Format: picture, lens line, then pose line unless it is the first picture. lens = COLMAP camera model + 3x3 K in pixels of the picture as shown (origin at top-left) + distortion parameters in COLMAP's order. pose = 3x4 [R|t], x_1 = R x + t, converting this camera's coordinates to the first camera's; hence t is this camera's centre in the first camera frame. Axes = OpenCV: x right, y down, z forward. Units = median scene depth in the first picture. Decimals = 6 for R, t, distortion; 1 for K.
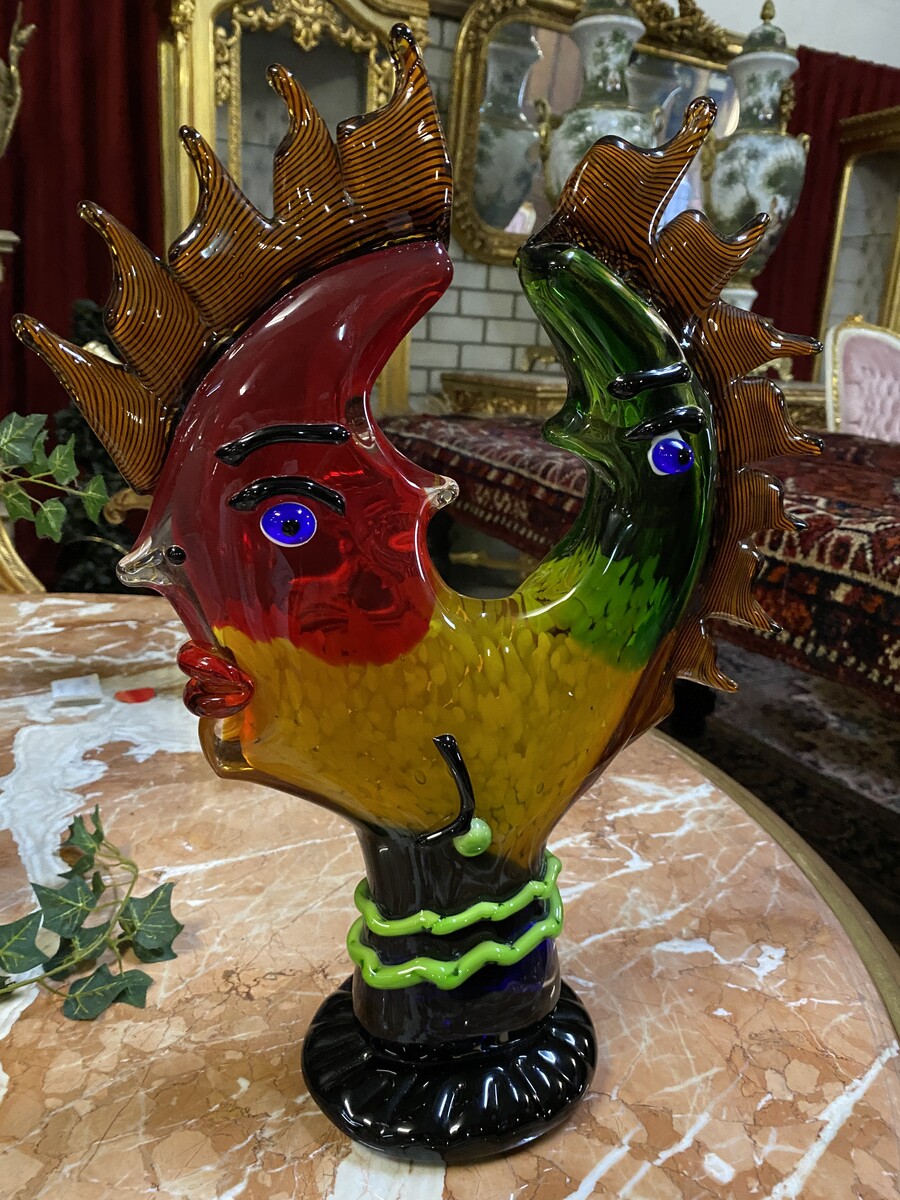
lens RADIAL K [[923.7, 0, 452.6], [0, 923.7, 599.7], [0, 0, 1]] dist [-0.004318, 0.001330]
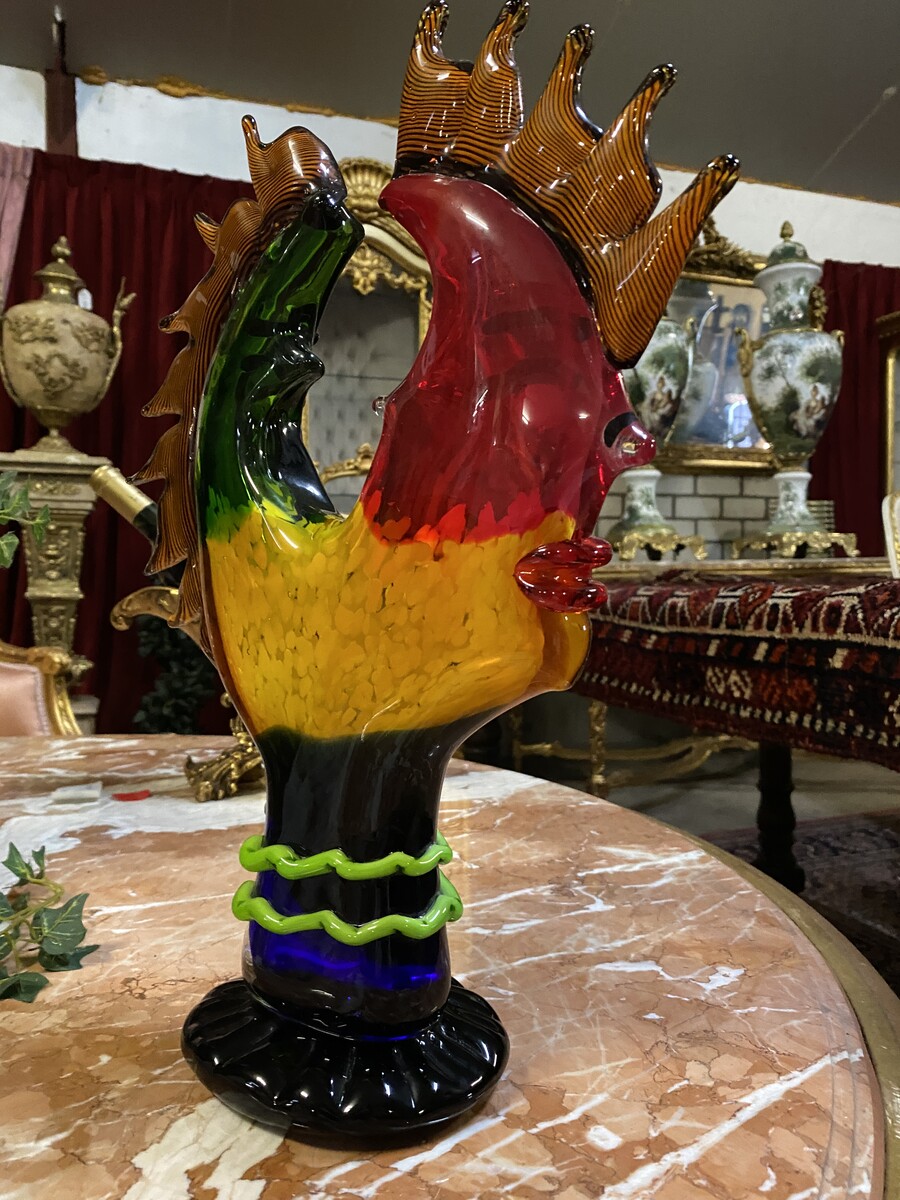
lens RADIAL K [[923.7, 0, 440.0], [0, 923.7, 596.5], [0, 0, 1]] dist [-0.004318, 0.001330]
pose [[0.991906, -0.057894, -0.113007, 0.147155], [0.028070, 0.967965, -0.249512, 0.188617], [0.123832, 0.244320, 0.961755, 0.015655]]
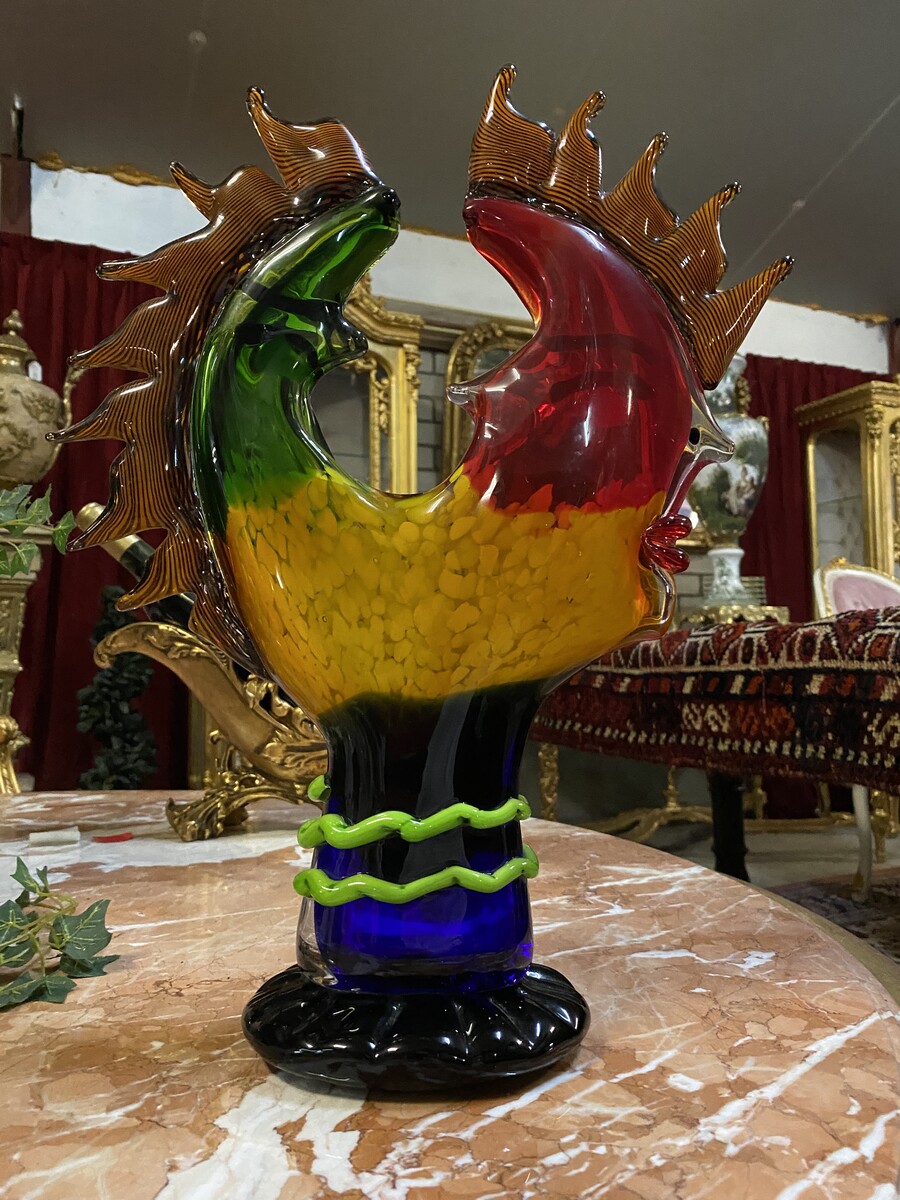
lens RADIAL K [[923.7, 0, 448.1], [0, 923.7, 590.7], [0, 0, 1]] dist [-0.004318, 0.001330]
pose [[0.997302, -0.069029, -0.024971, 0.066809], [0.056315, 0.937666, -0.342944, 0.261084], [0.047088, 0.340612, 0.939024, 0.008207]]
